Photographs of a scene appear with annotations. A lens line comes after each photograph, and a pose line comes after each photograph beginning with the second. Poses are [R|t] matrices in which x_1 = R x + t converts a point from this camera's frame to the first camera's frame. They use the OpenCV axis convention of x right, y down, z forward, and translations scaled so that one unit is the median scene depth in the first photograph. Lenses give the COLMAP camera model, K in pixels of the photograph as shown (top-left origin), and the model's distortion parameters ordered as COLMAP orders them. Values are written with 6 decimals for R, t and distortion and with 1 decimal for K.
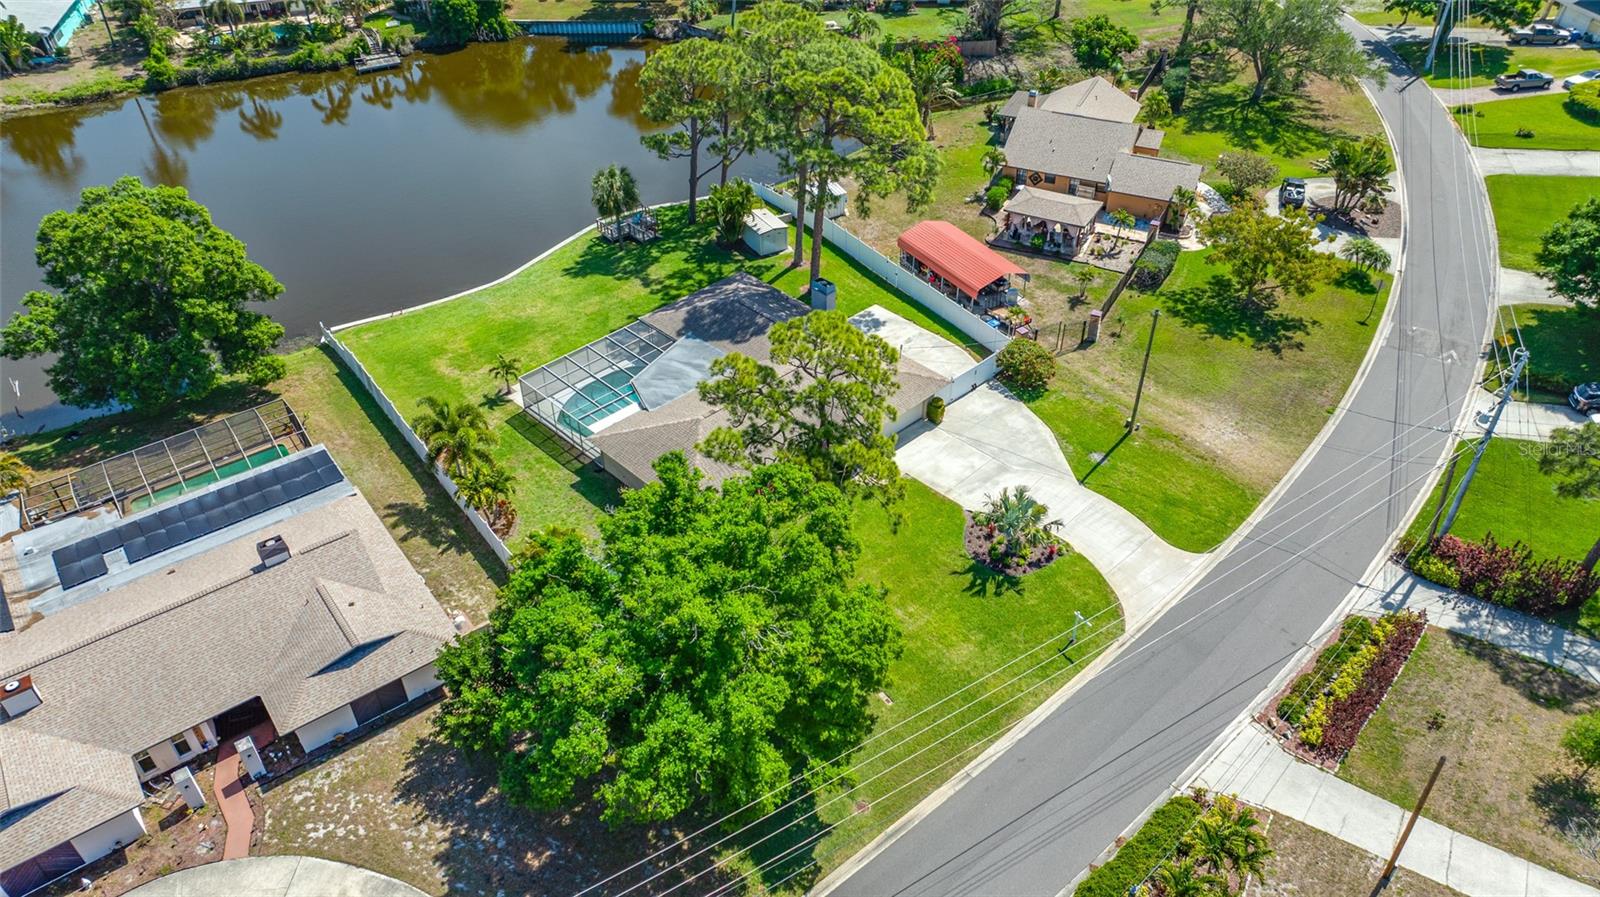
lens RADIAL K [[1132.4, 0, 808.7], [0, 1132.4, 446.6], [0, 0, 1]] dist [-0.033518, 0.034046]
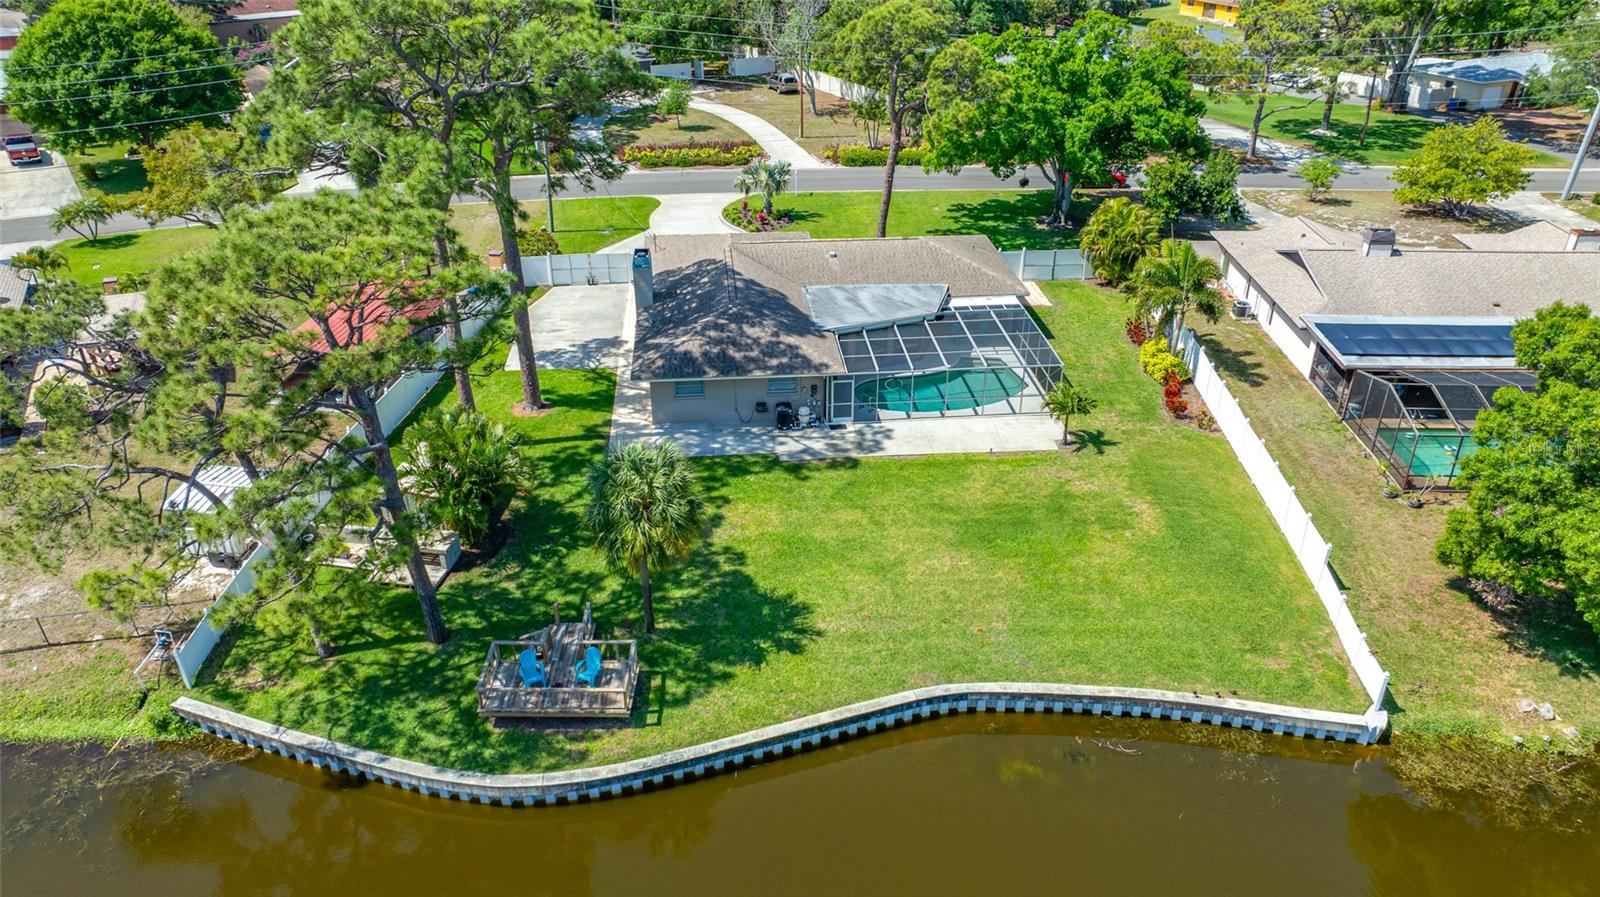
lens RADIAL K [[1132.4, 0, 800.6], [0, 1132.4, 449.6], [0, 0, 1]] dist [-0.033518, 0.034046]
pose [[-0.777134, -0.295519, 0.555636, -0.494277], [0.388541, 0.469243, 0.792999, -0.605017], [-0.495074, 0.832154, -0.249843, 1.200938]]
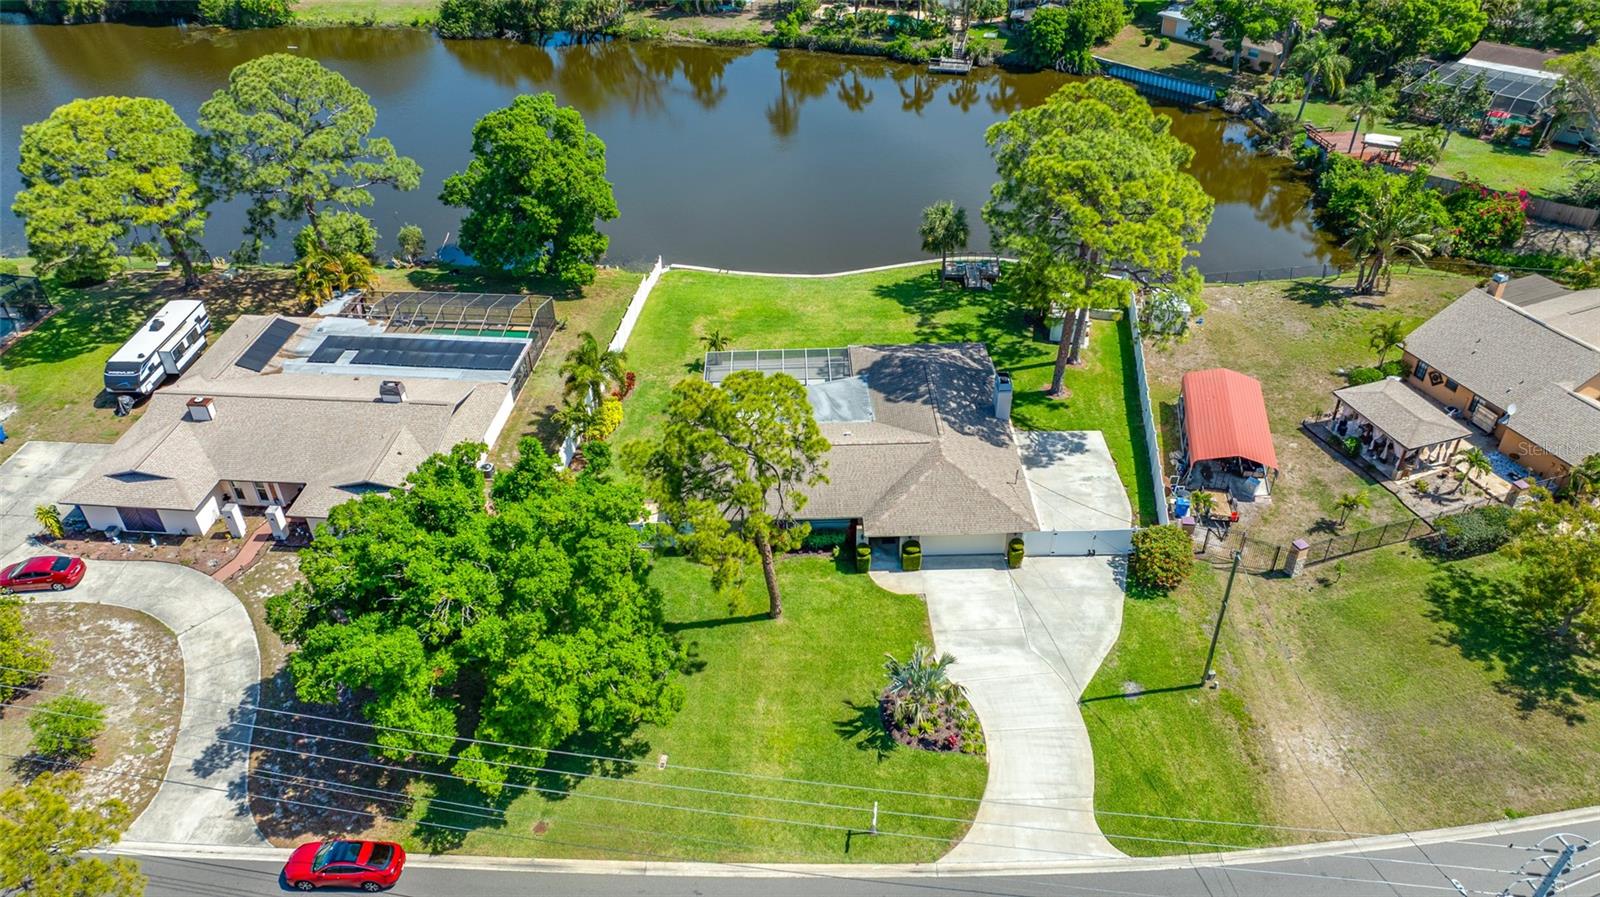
lens RADIAL K [[1132.4, 0, 799.3], [0, 1132.4, 447.0], [0, 0, 1]] dist [-0.033518, 0.034046]
pose [[0.733518, 0.397684, -0.551180, 0.406983], [-0.408837, 0.906001, 0.109607, -0.123669], [0.542959, 0.144944, 0.827156, 0.155107]]
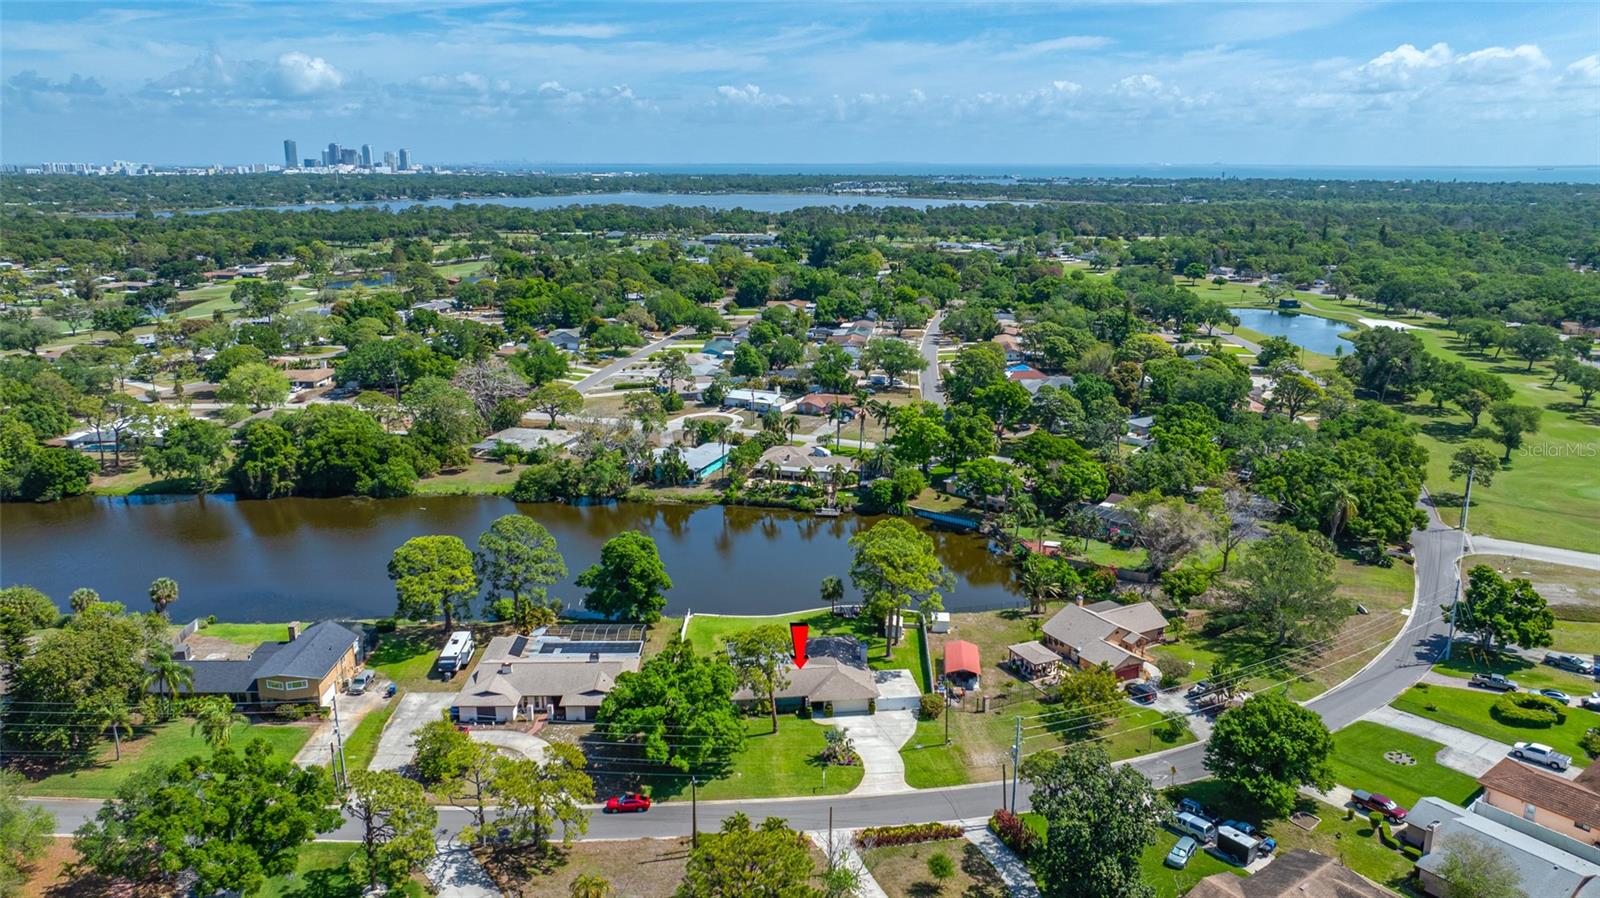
lens RADIAL K [[1132.4, 0, 801.2], [0, 1132.4, 439.1], [0, 0, 1]] dist [-0.033518, 0.034046]
pose [[0.804456, 0.149236, -0.574960, 1.051793], [-0.367727, 0.885272, -0.284727, 0.158567], [0.466505, 0.440479, 0.767041, -0.825281]]
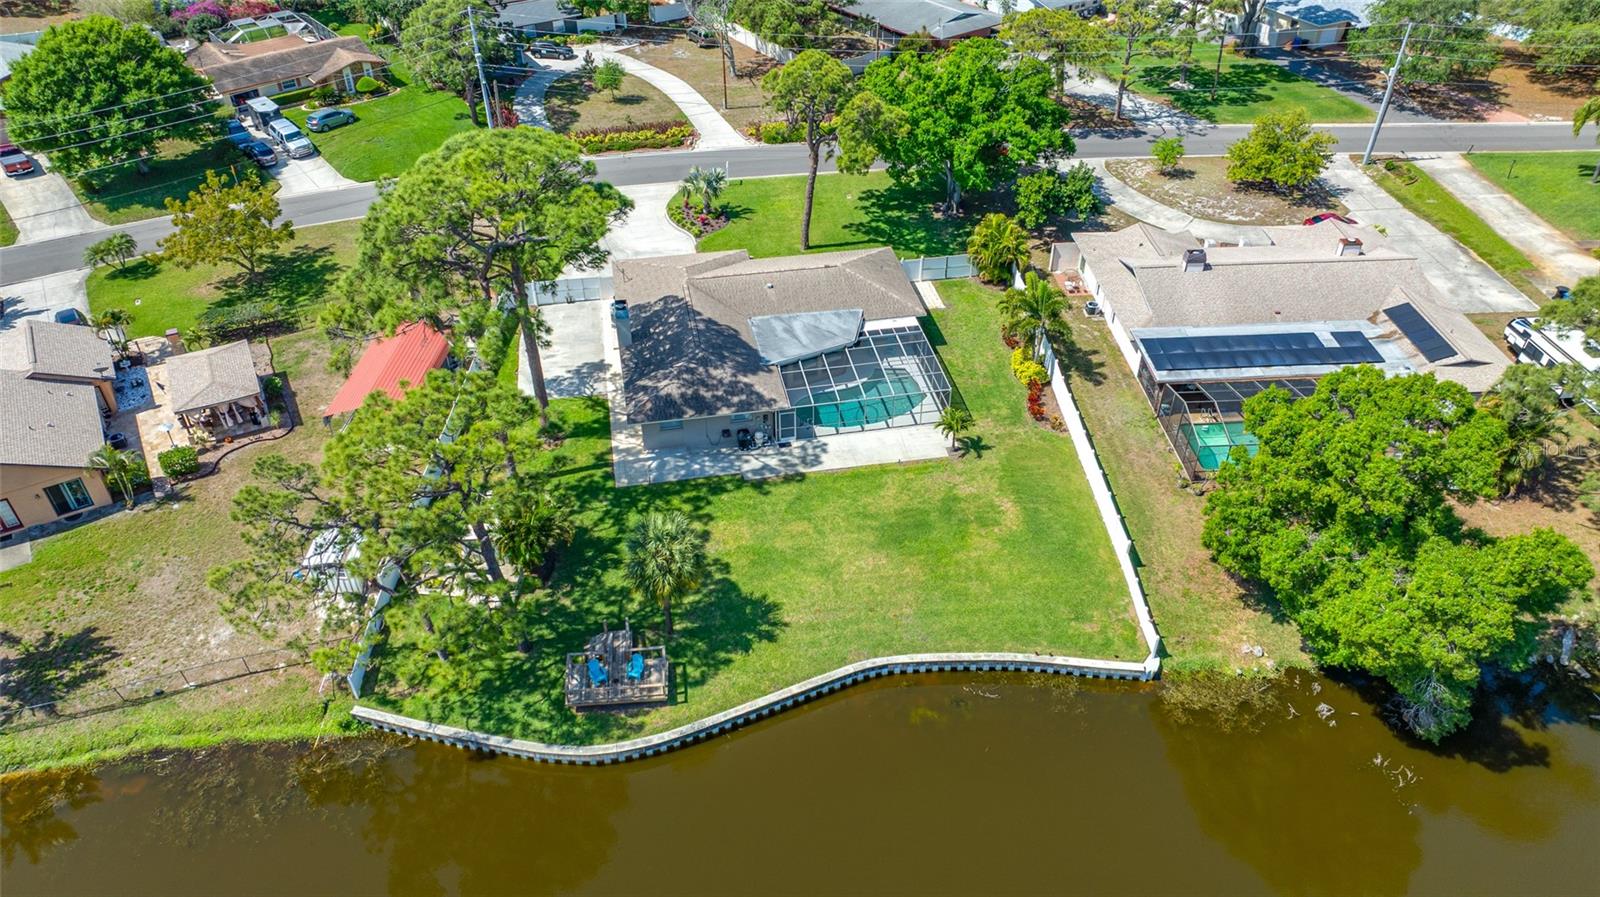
lens RADIAL K [[1132.4, 0, 803.2], [0, 1132.4, 451.4], [0, 0, 1]] dist [-0.033518, 0.034046]
pose [[-0.830144, -0.331698, 0.448148, -0.545902], [0.348371, 0.318979, 0.881413, -0.841498], [-0.435313, 0.887822, -0.149245, 1.144762]]
